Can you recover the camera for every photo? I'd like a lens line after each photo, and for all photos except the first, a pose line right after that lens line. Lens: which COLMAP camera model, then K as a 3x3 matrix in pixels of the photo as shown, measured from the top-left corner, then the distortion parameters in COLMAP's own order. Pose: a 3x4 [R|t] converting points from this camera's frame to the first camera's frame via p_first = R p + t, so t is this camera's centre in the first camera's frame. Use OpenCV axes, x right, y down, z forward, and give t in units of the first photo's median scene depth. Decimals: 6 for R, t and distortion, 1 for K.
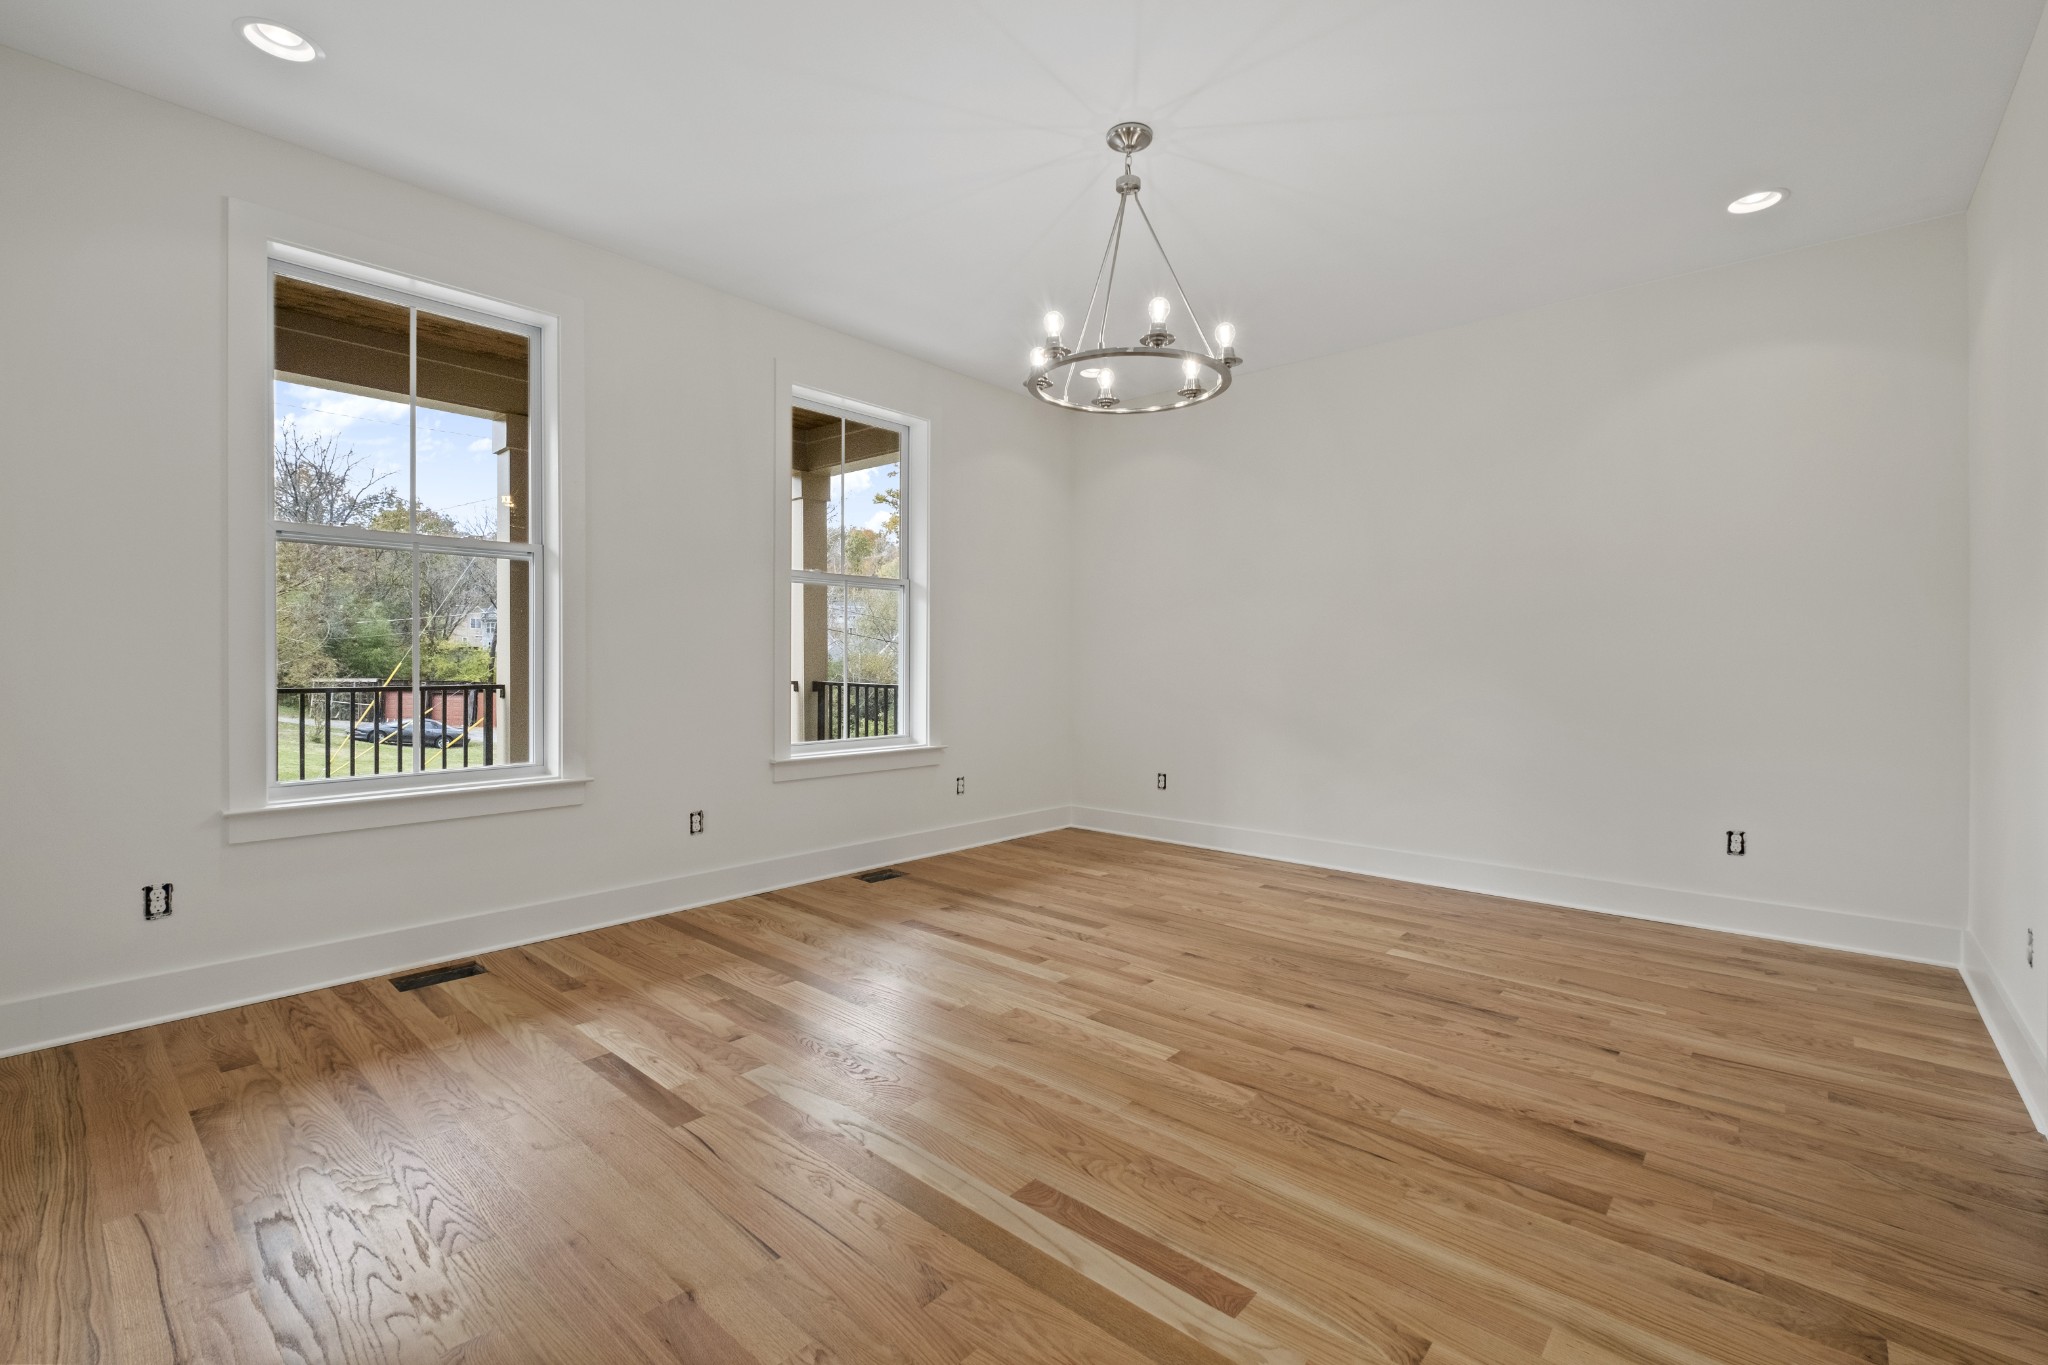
lens RADIAL K [[880.0, 0, 1022.9], [0, 880.0, 669.6], [0, 0, 1]] dist [-0.000738, -0.000455]
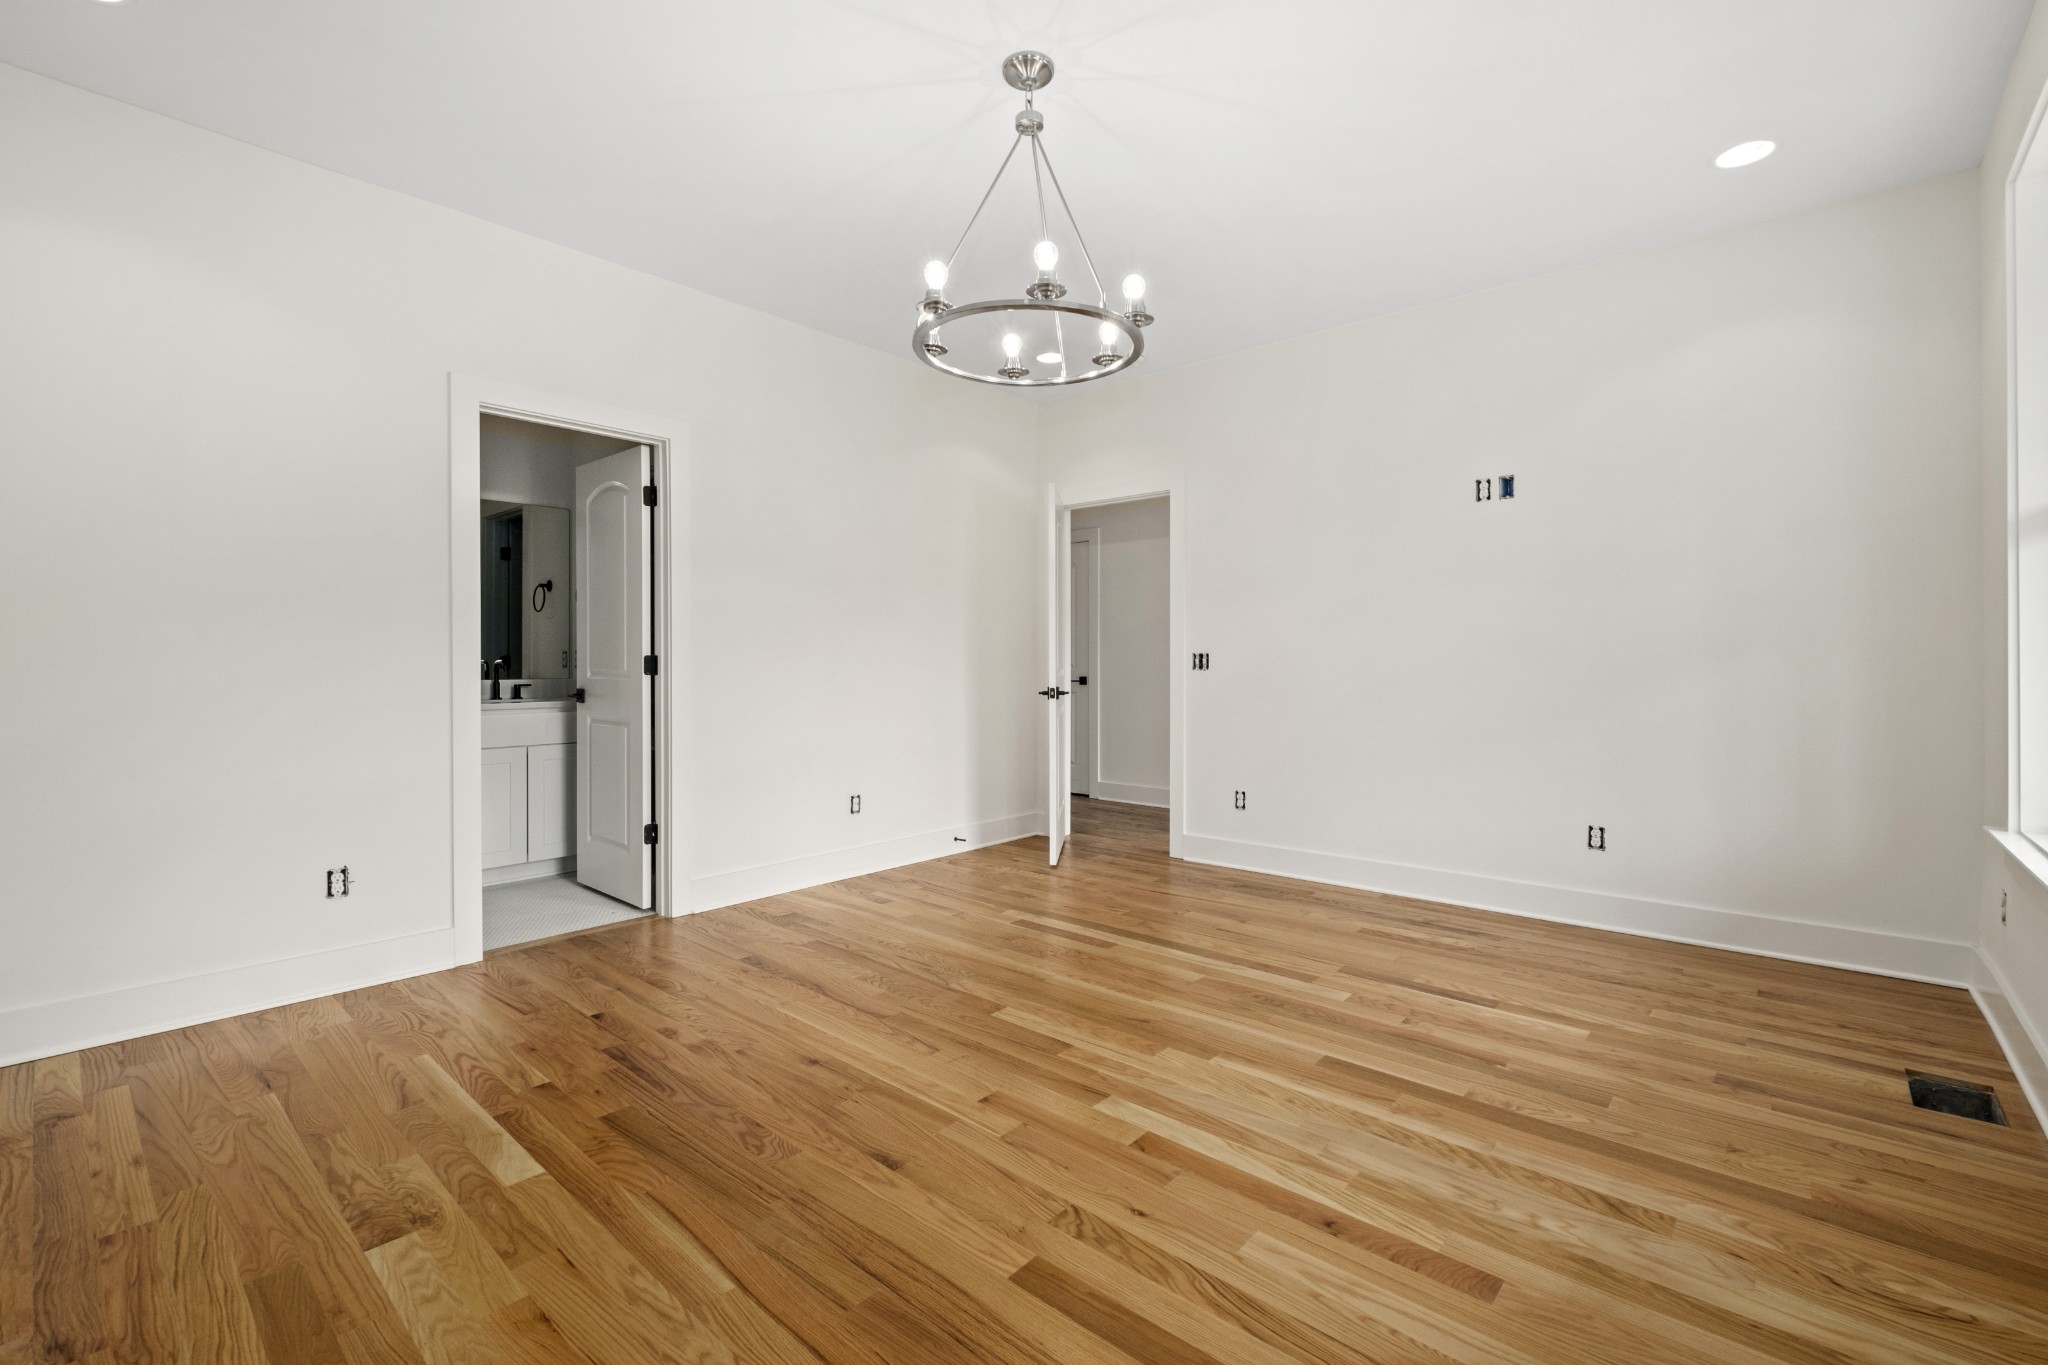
lens RADIAL K [[880.0, 0, 1022.9], [0, 880.0, 669.6], [0, 0, 1]] dist [-0.000738, -0.000455]
pose [[-0.999974, -0.003763, 0.006199, 0.120989], [-0.003653, 0.999835, 0.017797, -0.018273], [-0.006265, 0.017774, -0.999822, 1.914803]]
